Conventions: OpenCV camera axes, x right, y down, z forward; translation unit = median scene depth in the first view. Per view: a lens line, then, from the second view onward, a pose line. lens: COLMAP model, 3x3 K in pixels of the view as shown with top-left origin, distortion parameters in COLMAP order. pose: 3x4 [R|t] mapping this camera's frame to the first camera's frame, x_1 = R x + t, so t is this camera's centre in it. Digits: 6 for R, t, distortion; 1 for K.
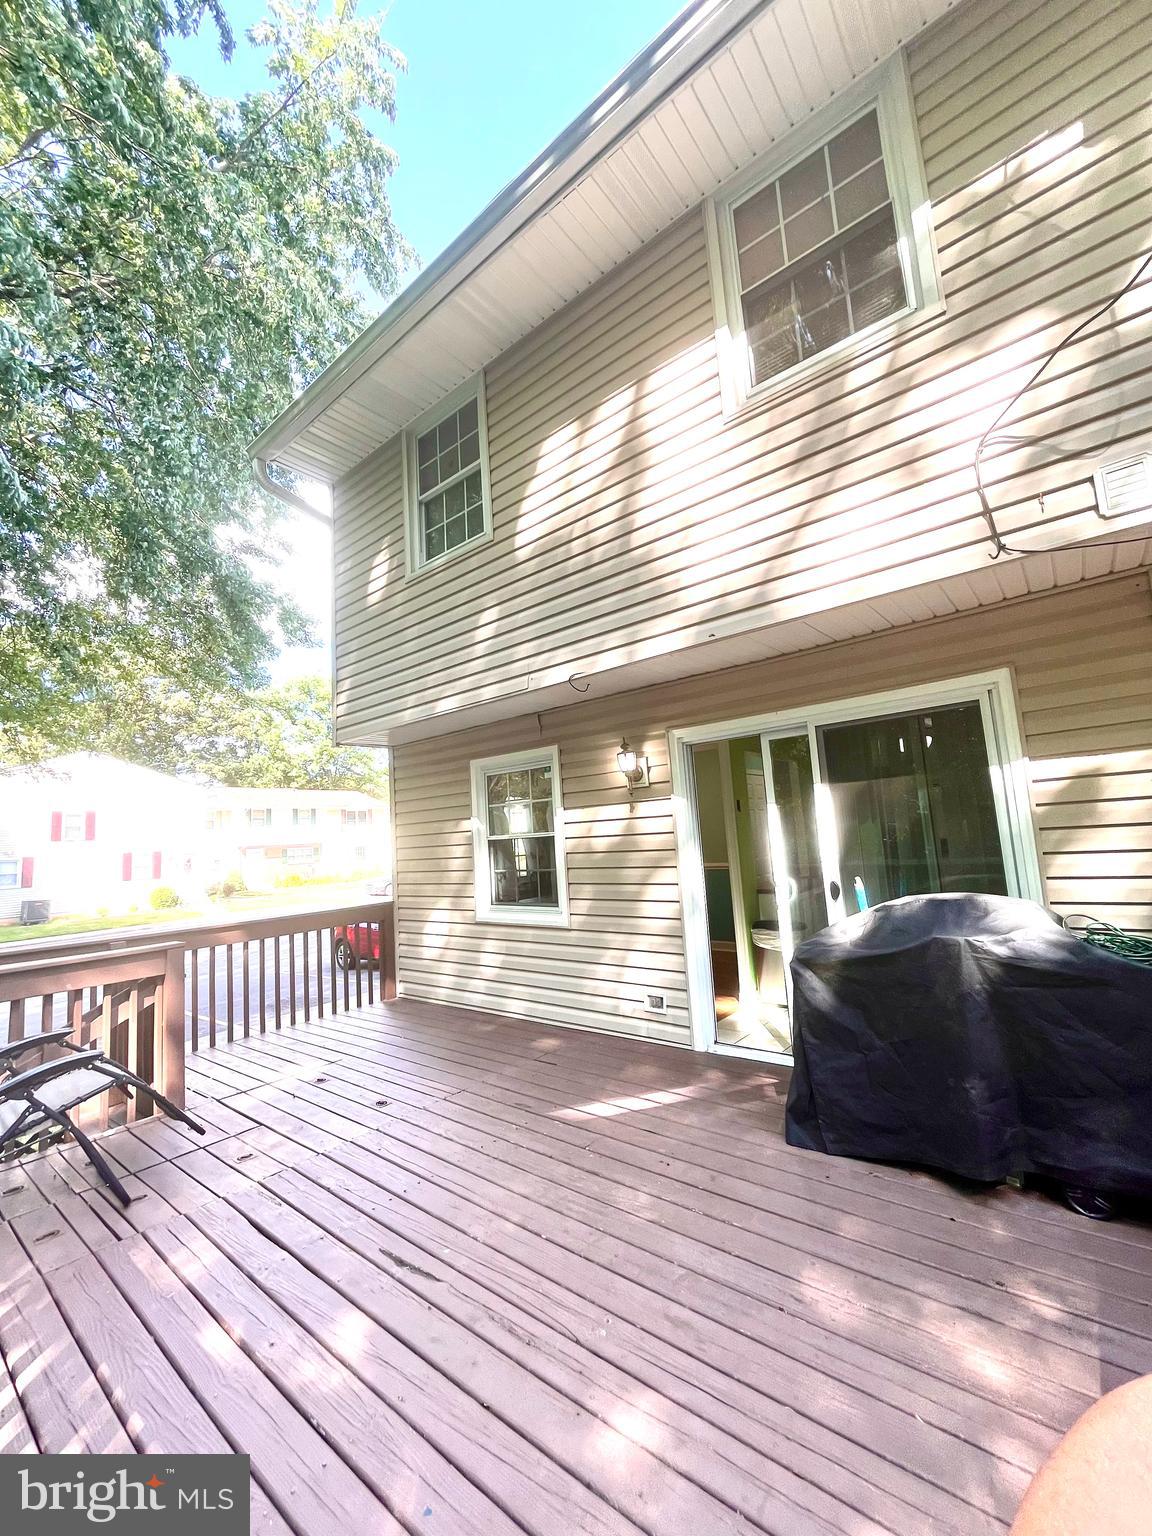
lens RADIAL K [[619.7, 0, 571.4], [0, 619.7, 766.5], [0, 0, 1]] dist [0.001827, -0.001251]
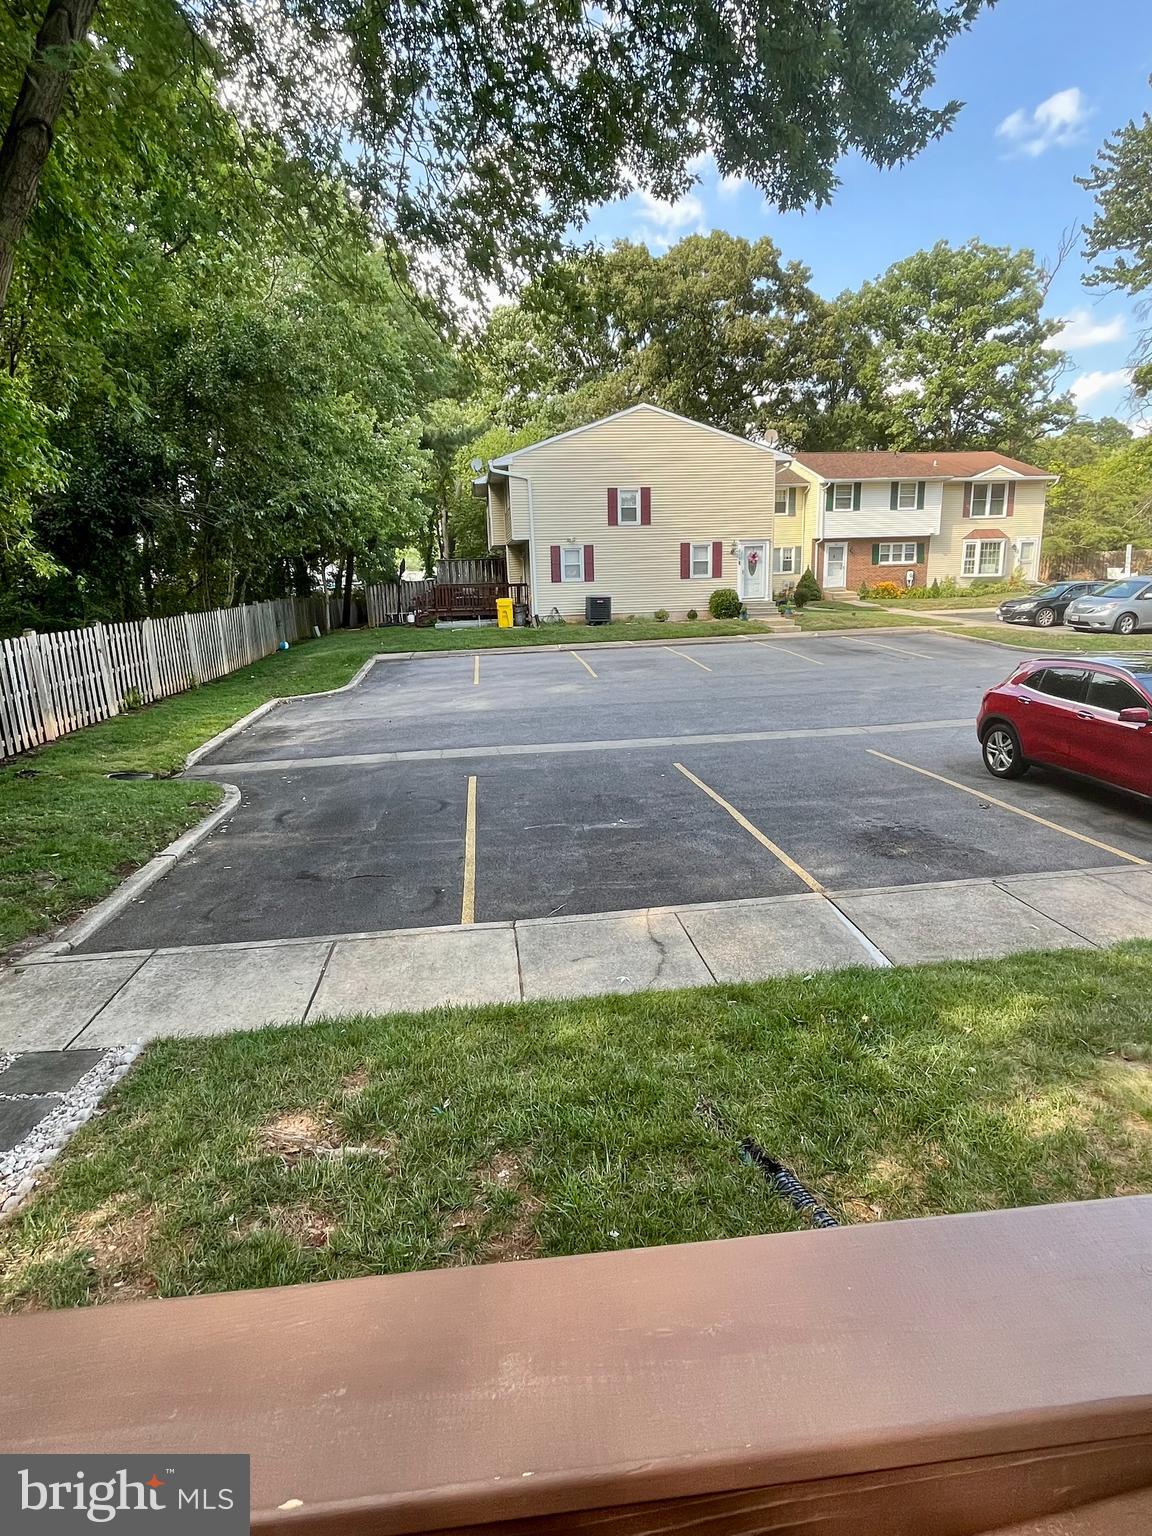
lens RADIAL K [[808.1, 0, 576.0], [0, 808.1, 764.2], [0, 0, 1]] dist [-0.011707, -0.000365]
pose [[0.721232, 0.203812, -0.662031, -0.463059], [0.066636, 0.930887, 0.359177, 0.135468], [0.689481, -0.303165, 0.657805, 0.827243]]
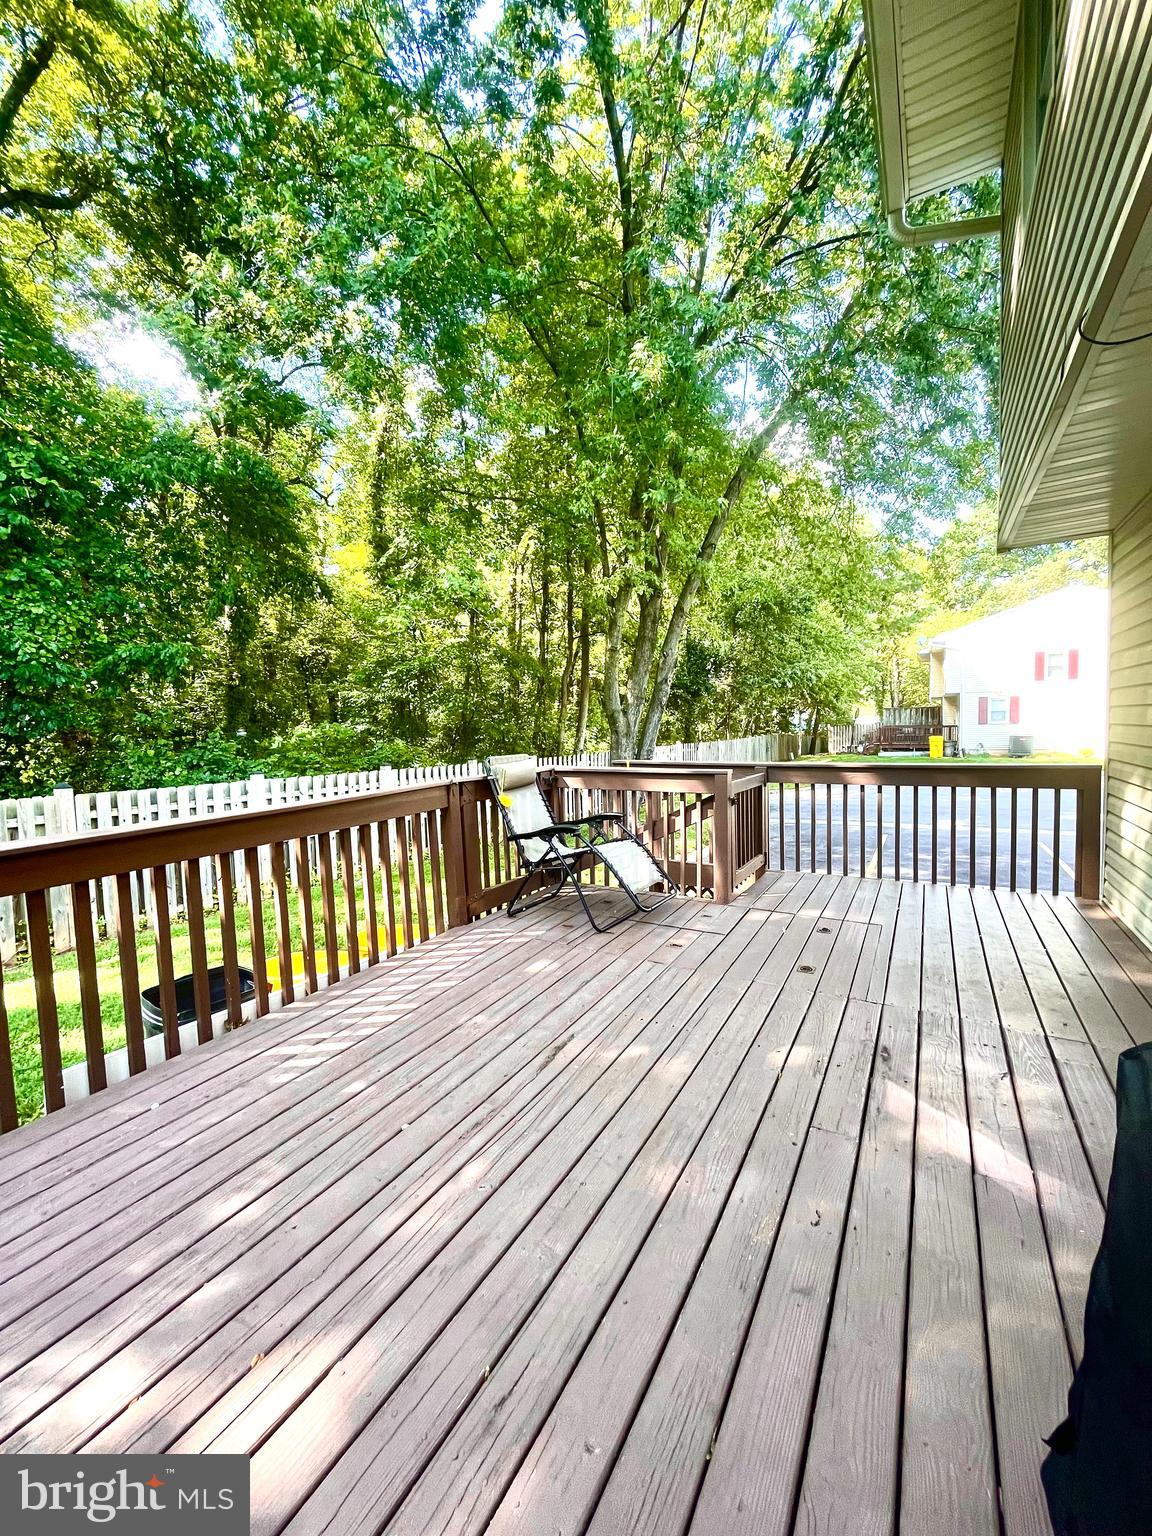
lens RADIAL K [[619.7, 0, 578.4], [0, 619.7, 771.2], [0, 0, 1]] dist [0.001827, -0.001251]
pose [[0.171689, 0.128077, -0.976790, 0.313863], [0.133805, 0.979293, 0.151924, 0.045957], [0.976022, -0.156783, 0.150996, 0.366263]]
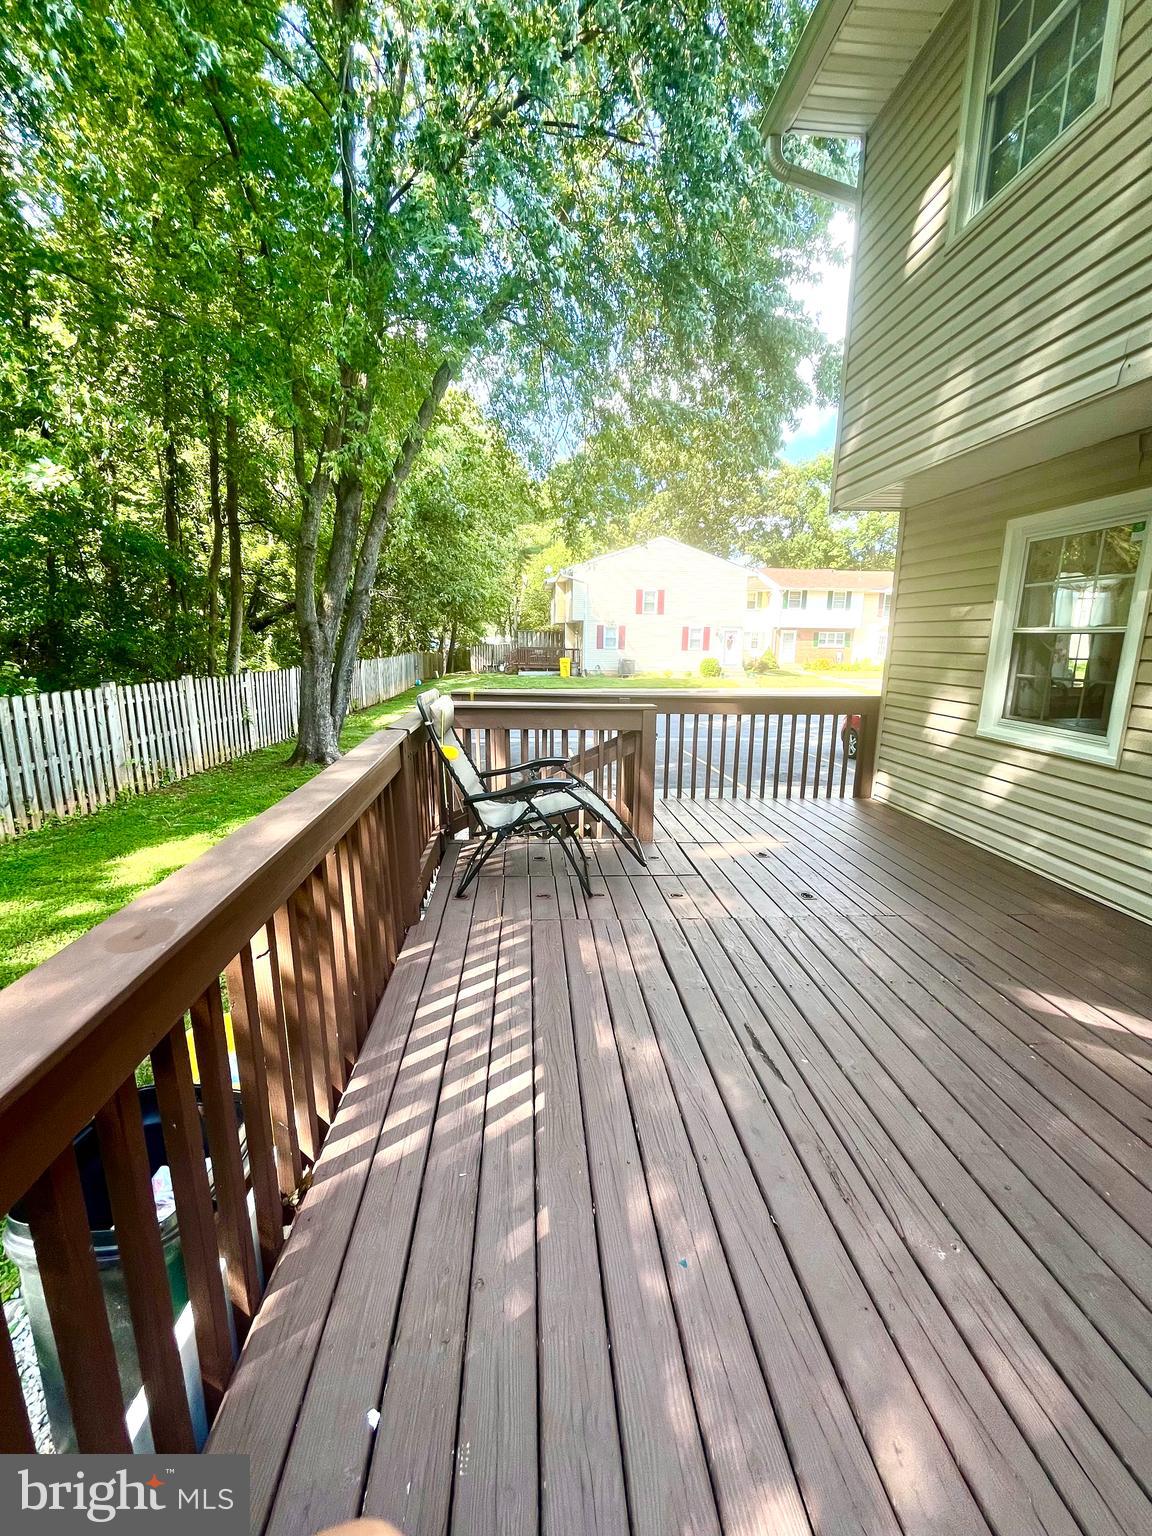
lens RADIAL K [[619.7, 0, 574.6], [0, 619.7, 763.2], [0, 0, 1]] dist [0.001827, -0.001251]
pose [[0.692141, 0.210979, -0.690239, 0.045997], [0.029766, 0.947166, 0.319359, 0.012386], [0.721149, -0.241588, 0.649292, 0.093384]]
